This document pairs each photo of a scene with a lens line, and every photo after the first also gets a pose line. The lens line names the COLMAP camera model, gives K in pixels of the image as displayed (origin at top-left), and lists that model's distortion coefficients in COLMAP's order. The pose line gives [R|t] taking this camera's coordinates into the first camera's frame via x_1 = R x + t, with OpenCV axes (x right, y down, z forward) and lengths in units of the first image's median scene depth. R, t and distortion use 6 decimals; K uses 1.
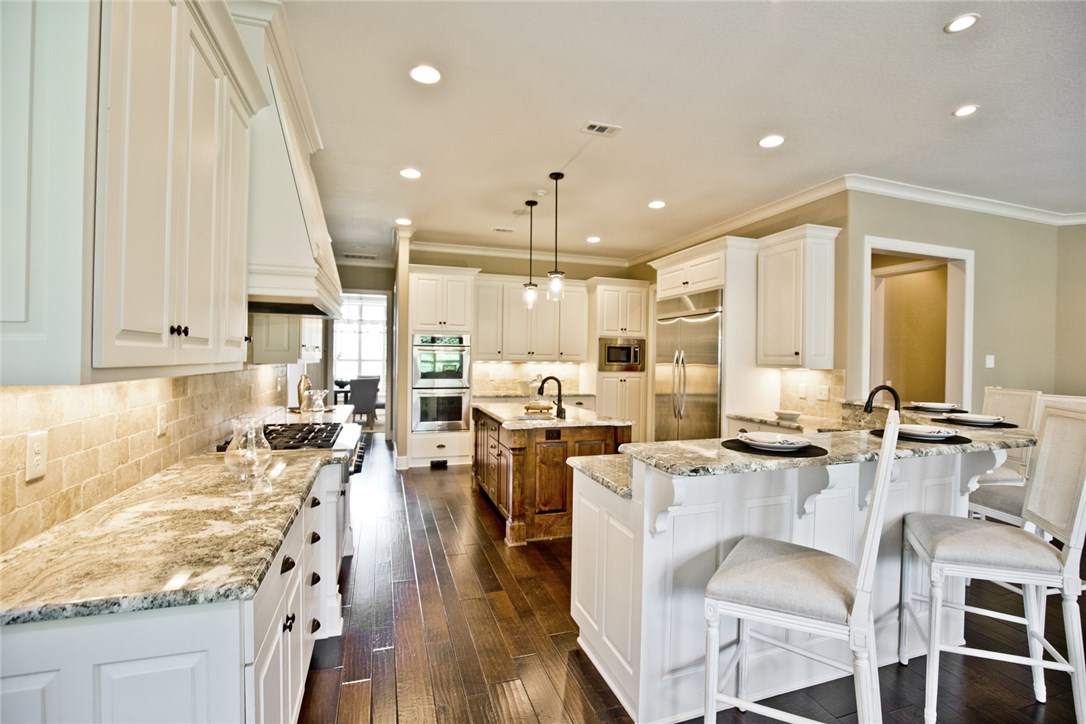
lens RADIAL K [[497.7, 0, 545.3], [0, 497.7, 362.0], [0, 0, 1]] dist [-0.033835, 0.004592]
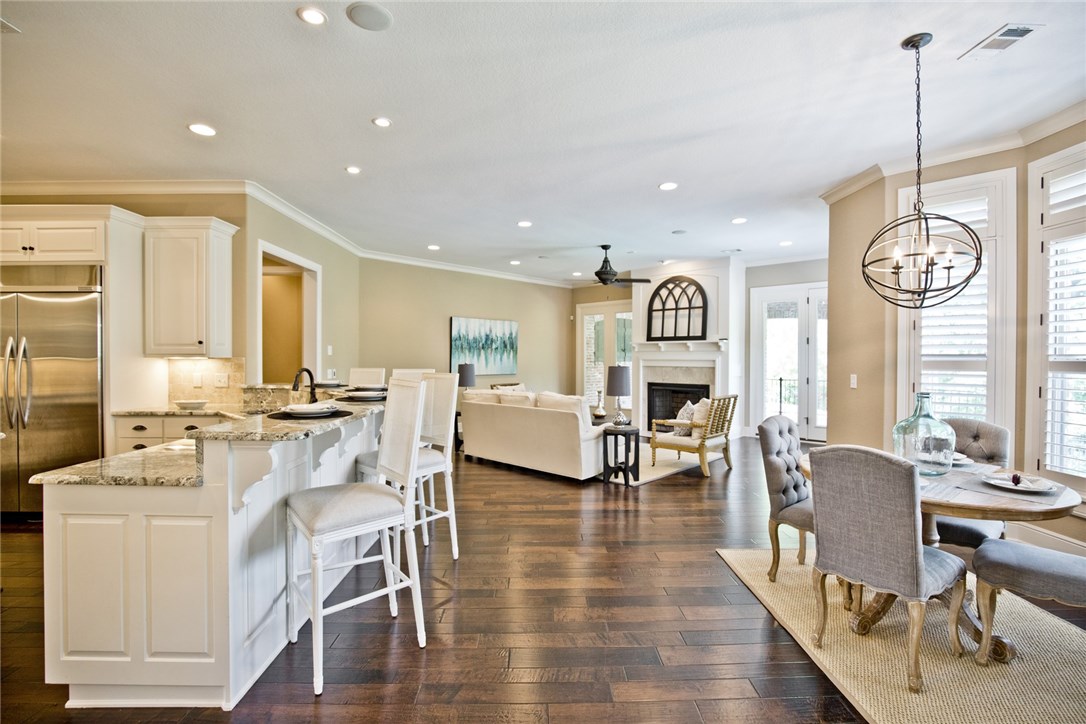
lens RADIAL K [[497.7, 0, 551.9], [0, 497.7, 362.0], [0, 0, 1]] dist [-0.033835, 0.004592]
pose [[0.284226, -0.023964, 0.958458, -0.230582], [0.010640, 0.999705, 0.021840, 0.008161], [-0.958698, 0.003991, 0.284397, 0.027347]]
